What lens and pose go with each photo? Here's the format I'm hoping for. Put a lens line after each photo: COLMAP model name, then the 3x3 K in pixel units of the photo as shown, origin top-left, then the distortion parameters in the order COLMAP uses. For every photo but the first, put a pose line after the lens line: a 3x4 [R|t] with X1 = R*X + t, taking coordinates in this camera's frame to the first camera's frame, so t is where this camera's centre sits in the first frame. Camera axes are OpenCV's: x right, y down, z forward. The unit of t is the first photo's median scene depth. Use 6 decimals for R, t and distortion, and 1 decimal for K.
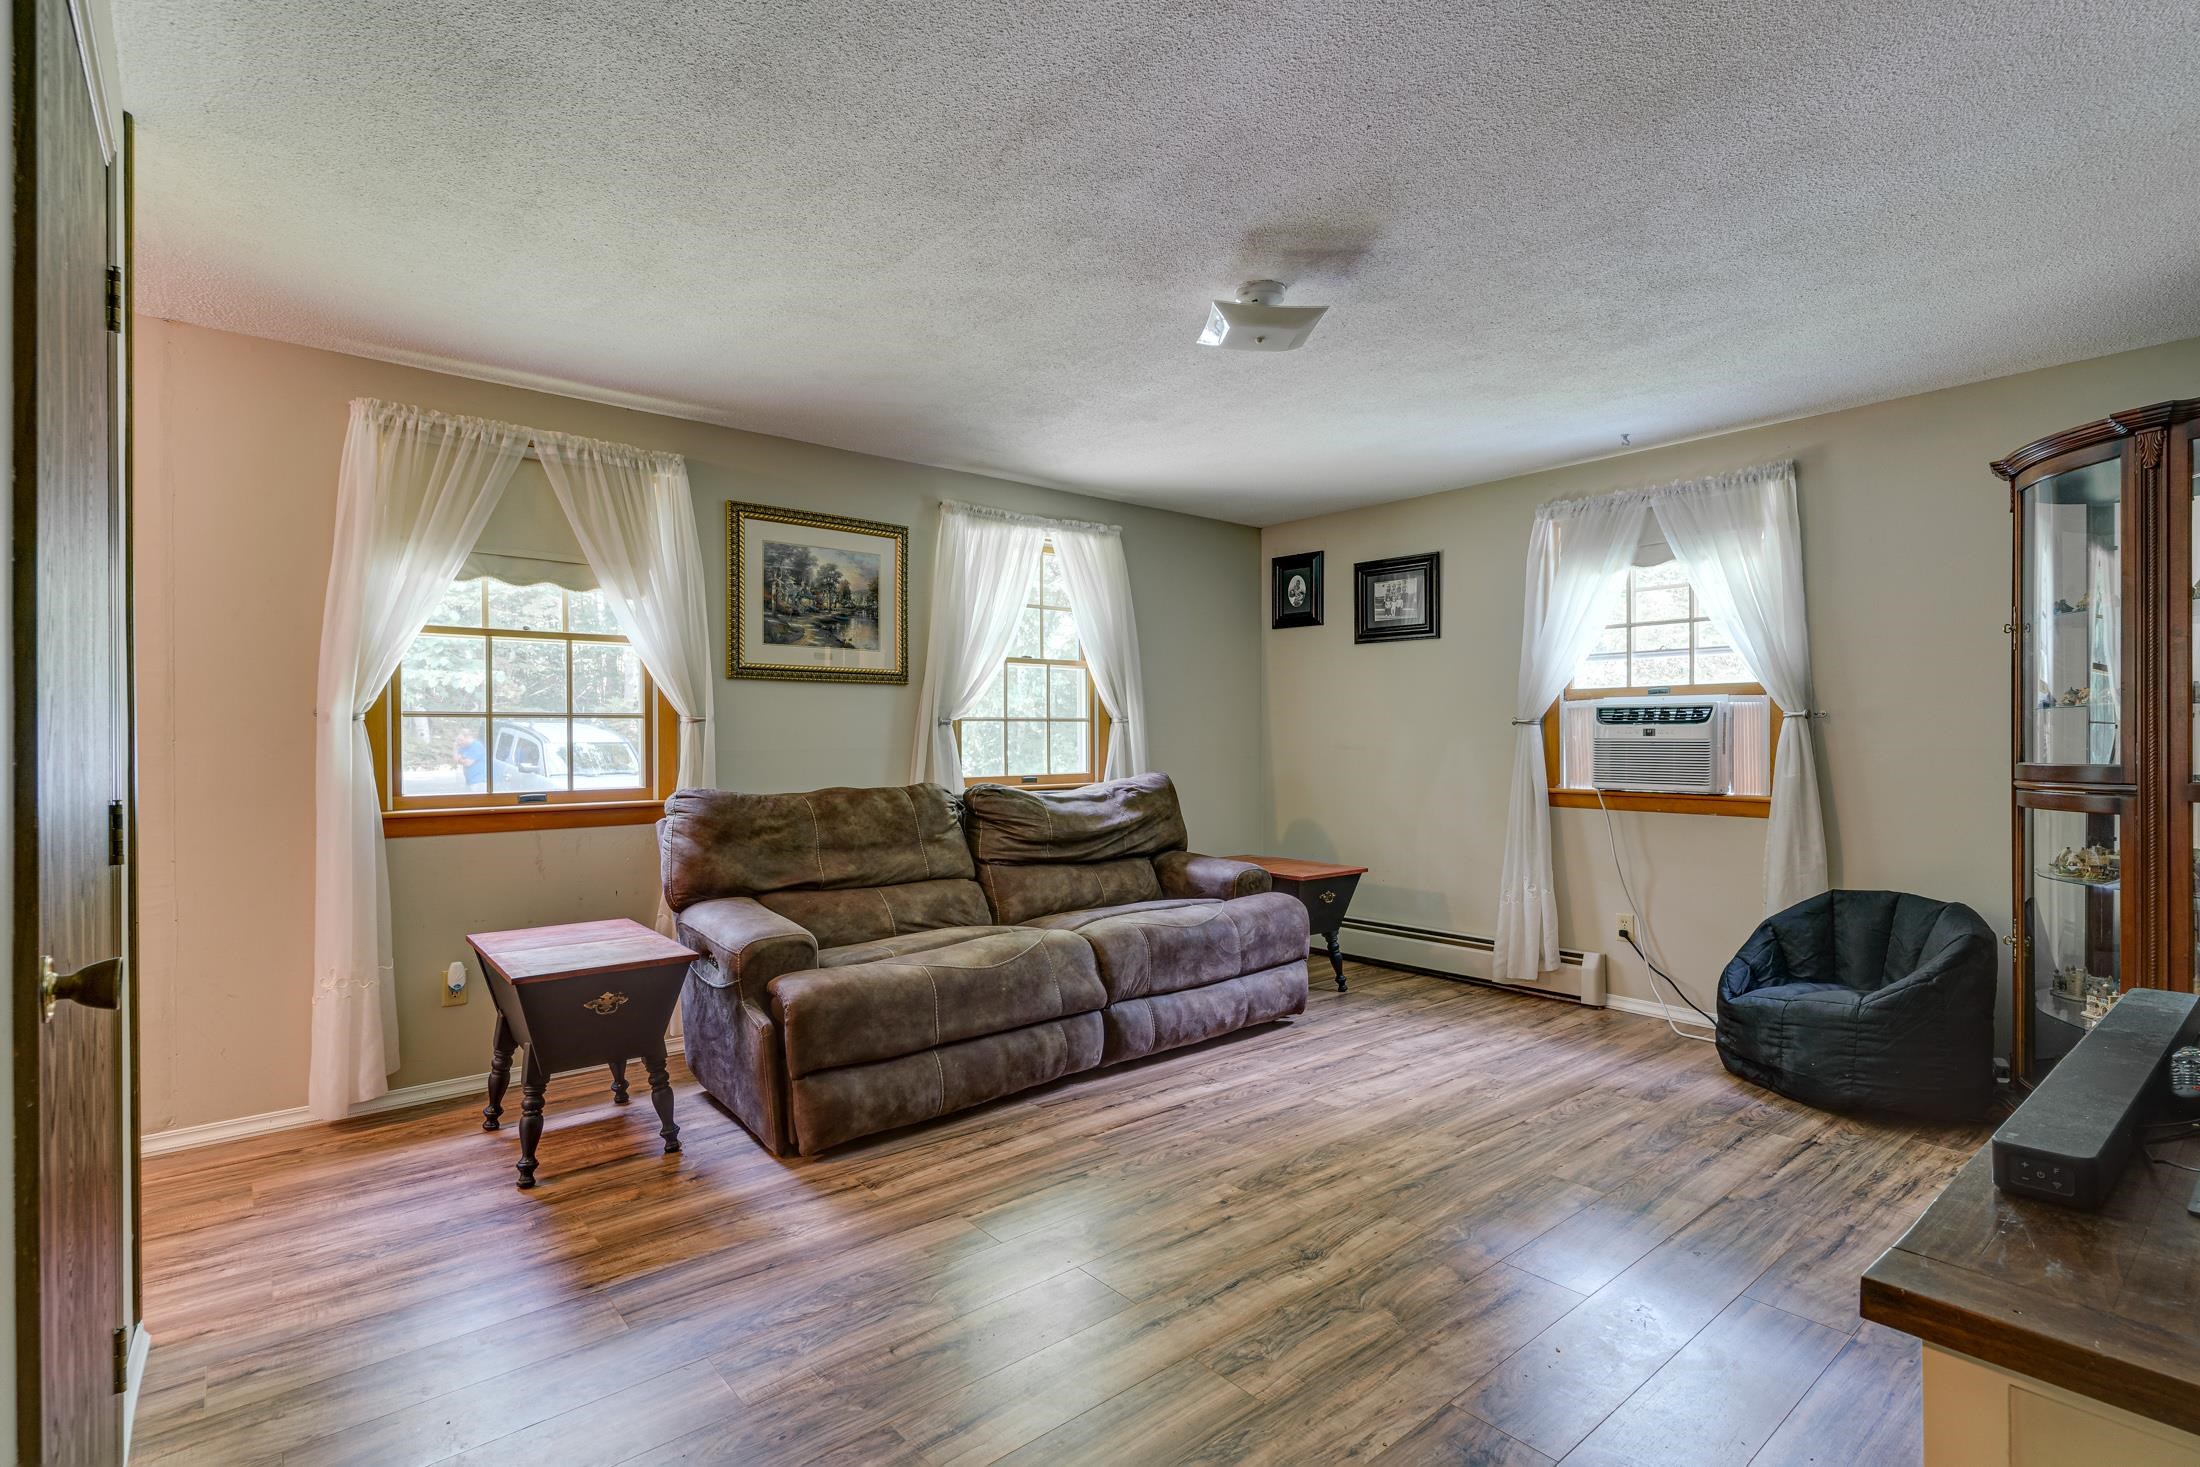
lens RADIAL K [[1044.8, 0, 1098.7], [0, 1044.8, 740.0], [0, 0, 1]] dist [0.002814, -0.001465]
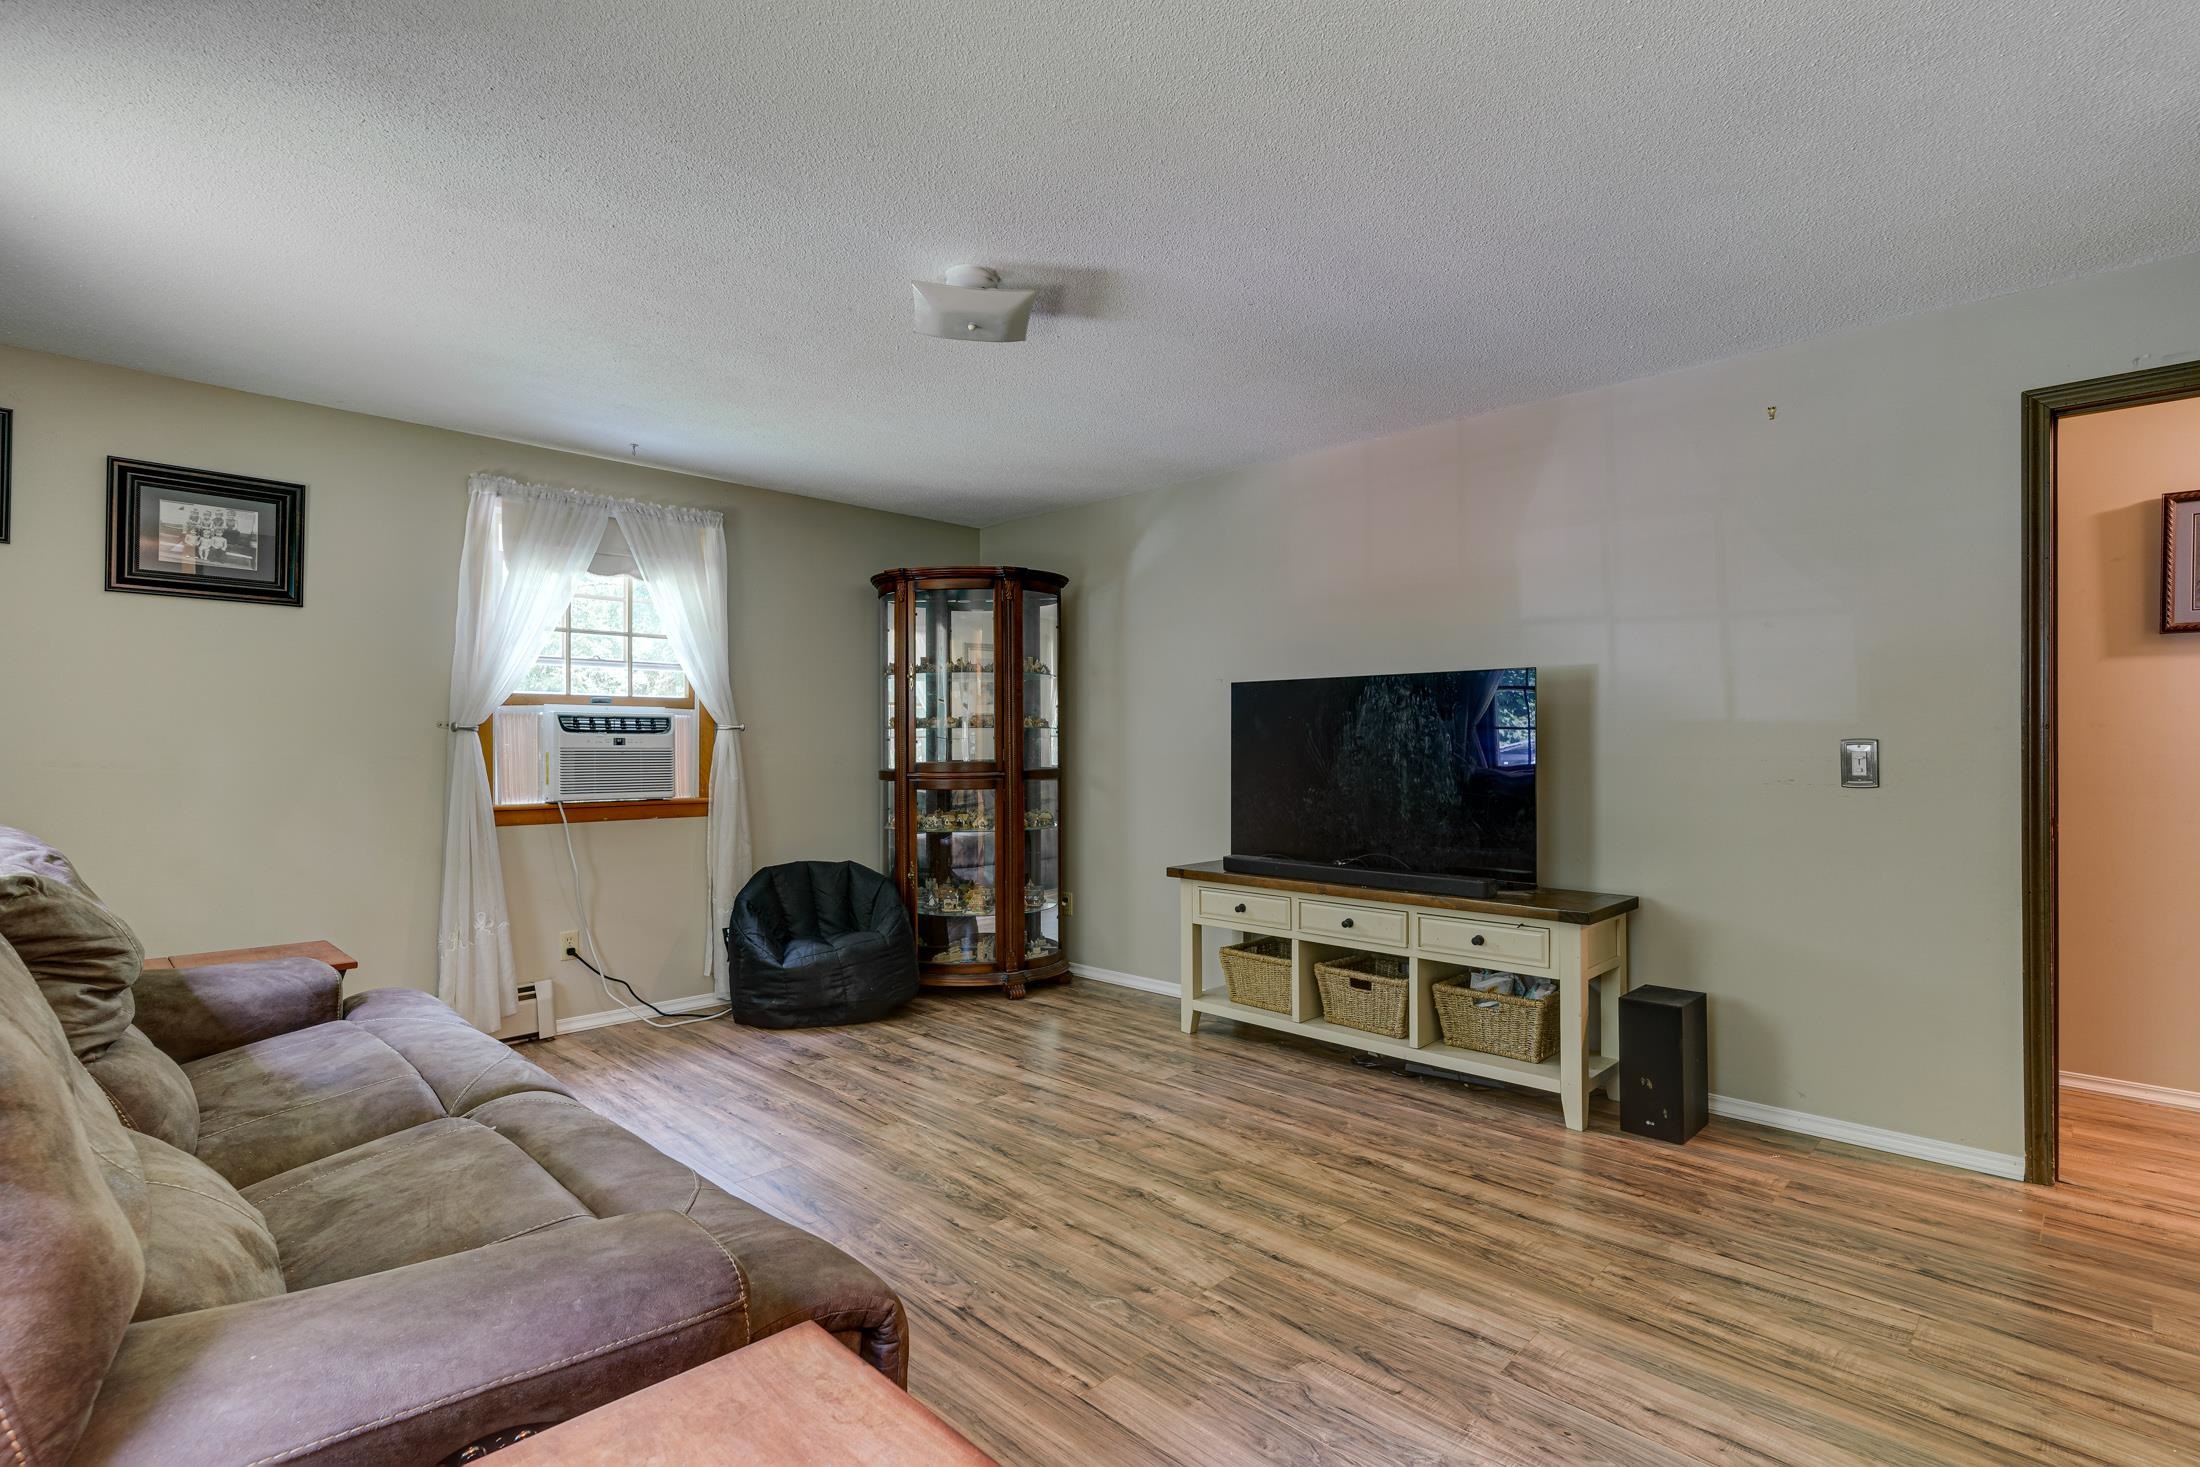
lens RADIAL K [[1044.8, 0, 1098.7], [0, 1044.8, 740.0], [0, 0, 1]] dist [0.002814, -0.001465]
pose [[-0.104148, 0.009676, 0.994515, -0.602771], [0.006306, 0.999939, -0.009068, 0.003528], [-0.994542, 0.005327, -0.104203, 0.742900]]
